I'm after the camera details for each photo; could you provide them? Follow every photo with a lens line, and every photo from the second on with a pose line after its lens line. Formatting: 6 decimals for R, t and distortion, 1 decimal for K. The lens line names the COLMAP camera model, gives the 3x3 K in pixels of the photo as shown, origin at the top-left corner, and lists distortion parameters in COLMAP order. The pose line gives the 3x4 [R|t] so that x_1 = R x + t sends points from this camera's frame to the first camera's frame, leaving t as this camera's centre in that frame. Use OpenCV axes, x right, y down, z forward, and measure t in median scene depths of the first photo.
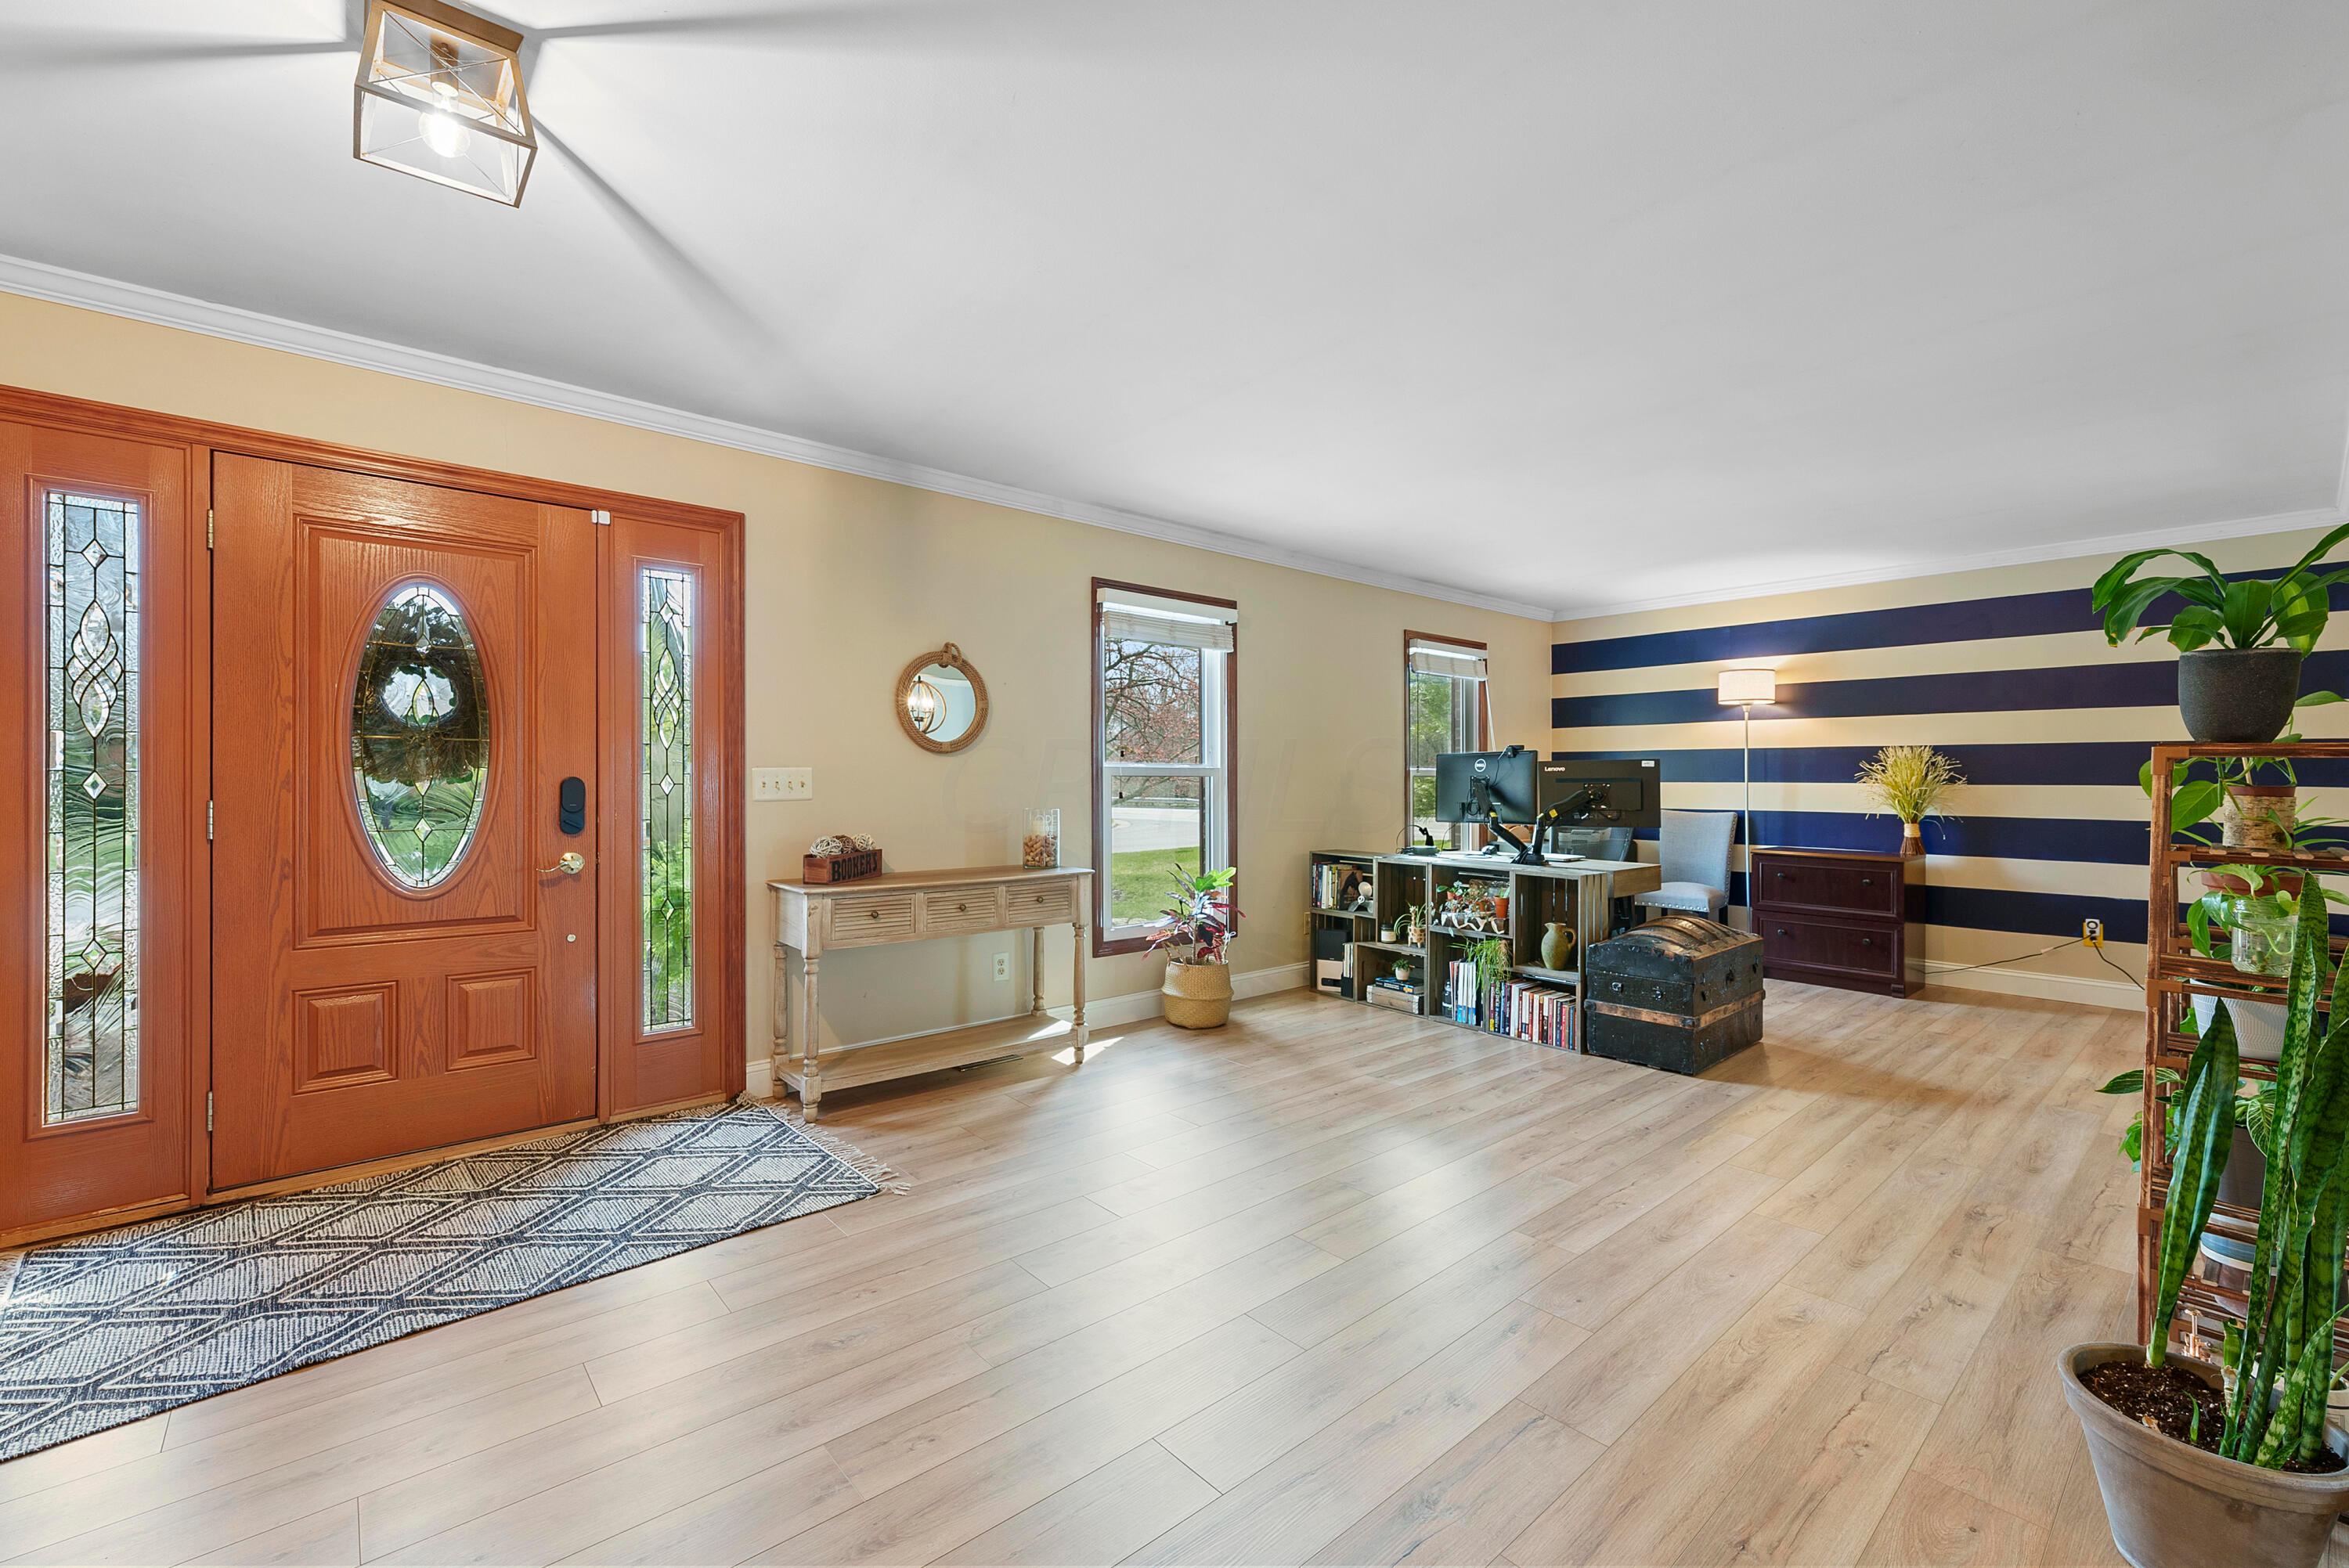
lens RADIAL K [[981.8, 0, 1180.5], [0, 981.8, 777.8], [0, 0, 1]] dist [-0.001079, -0.000044]
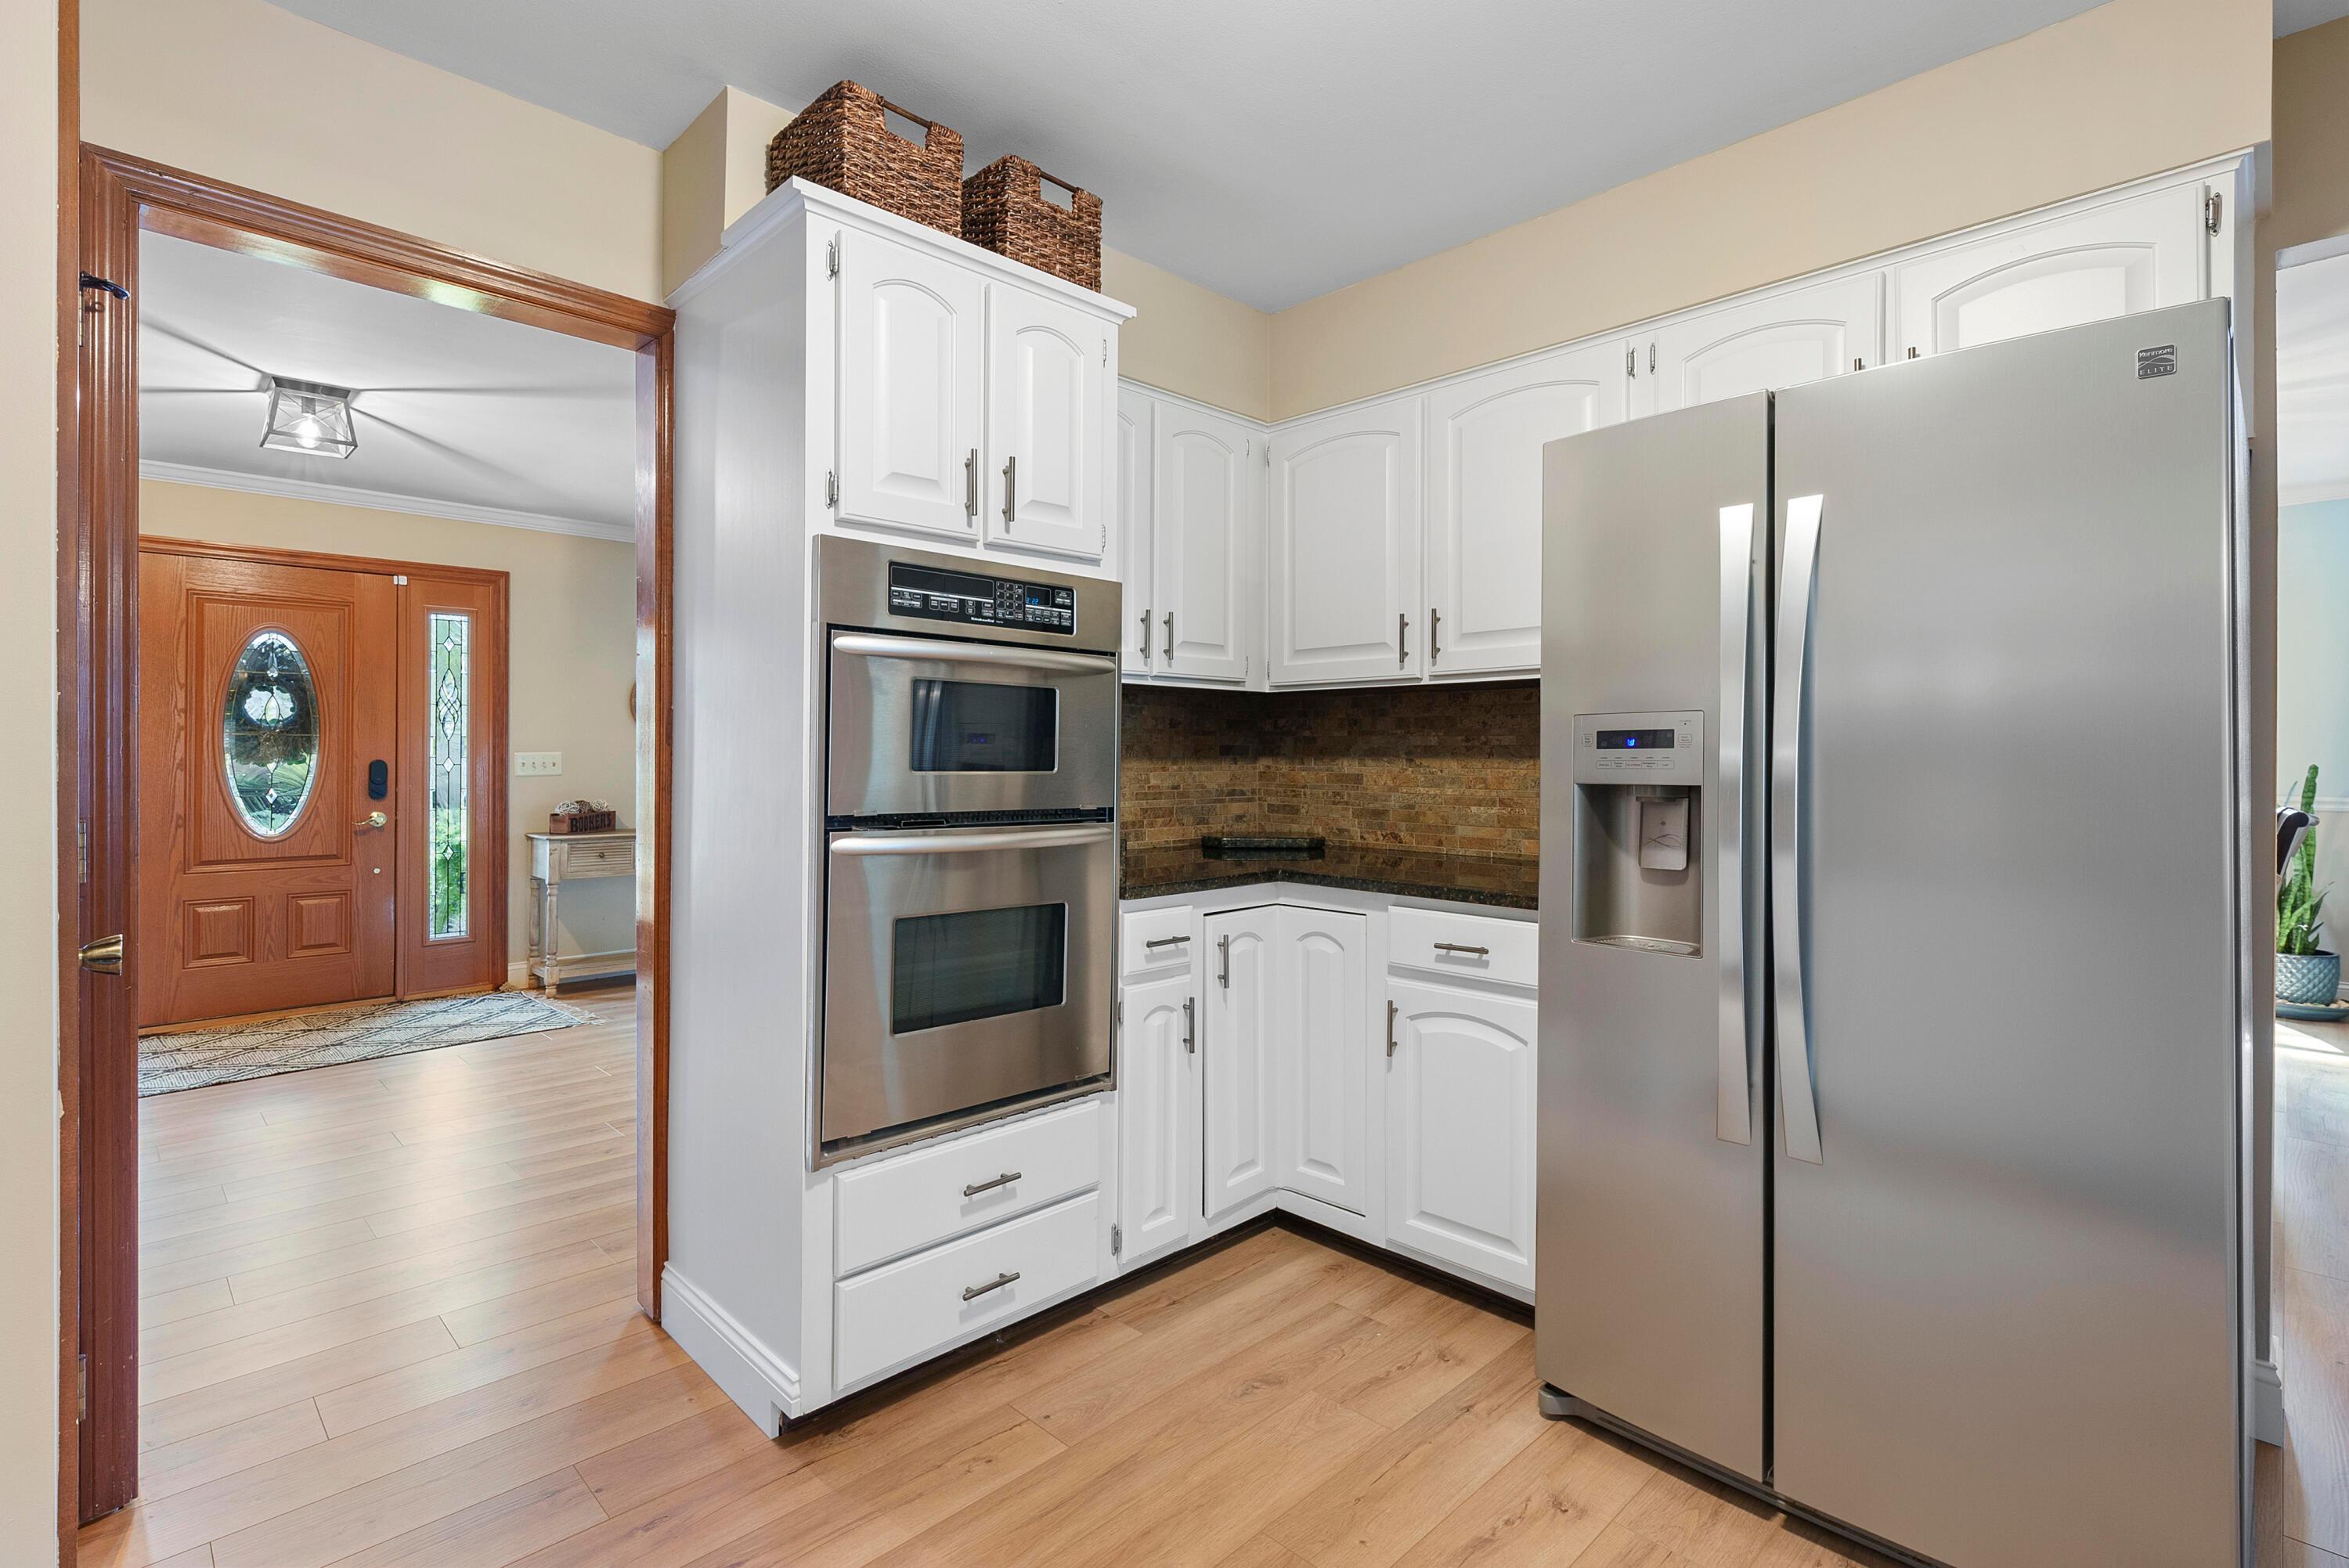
lens RADIAL K [[1110.5, 0, 1204.7], [0, 1110.5, 739.1], [0, 0, 1]] dist [-0.003122, 0.000582]
pose [[0.996991, -0.005367, 0.077335, 0.488438], [0.006769, 0.999817, -0.017868, 0.006169], [-0.077225, 0.018338, 0.996845, -0.754456]]
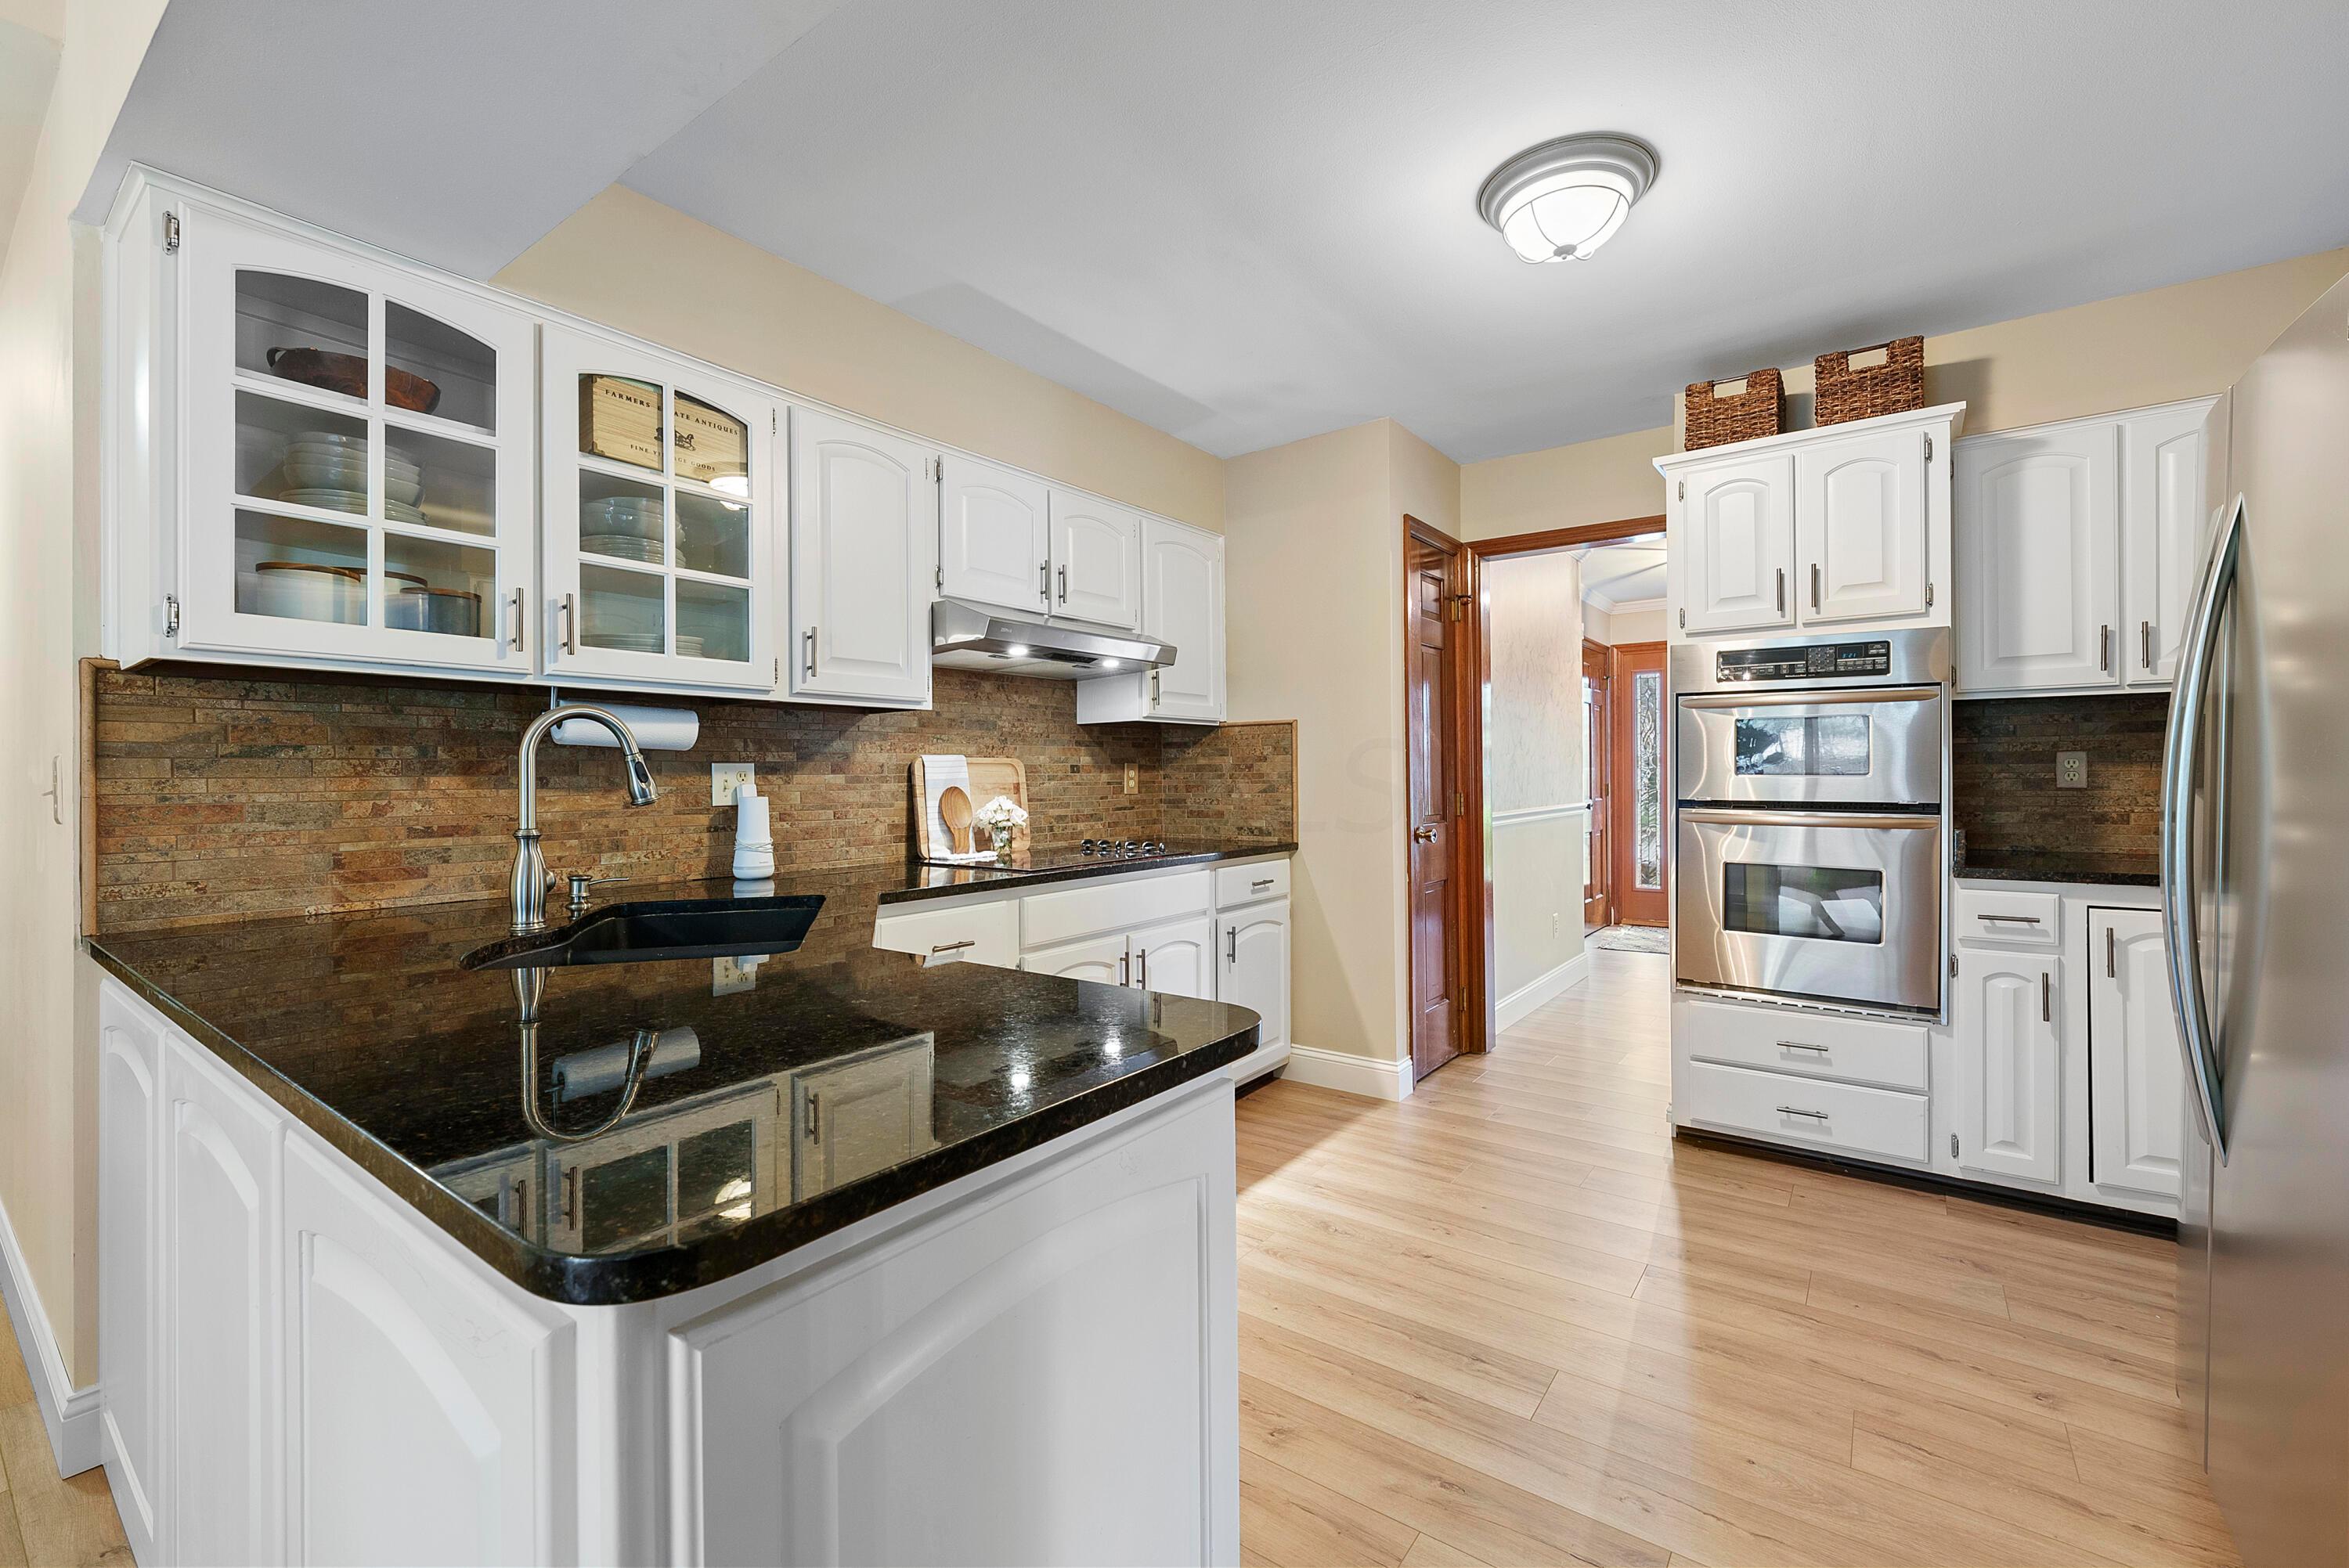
lens RADIAL K [[981.8, 0, 1180.5], [0, 981.8, 777.8], [0, 0, 1]] dist [-0.001079, -0.000044]
pose [[0.218681, -0.004275, -0.975787, 1.147163], [0.008654, 0.999960, -0.002441, 0.012087], [0.975758, -0.007911, 0.218709, -0.824113]]
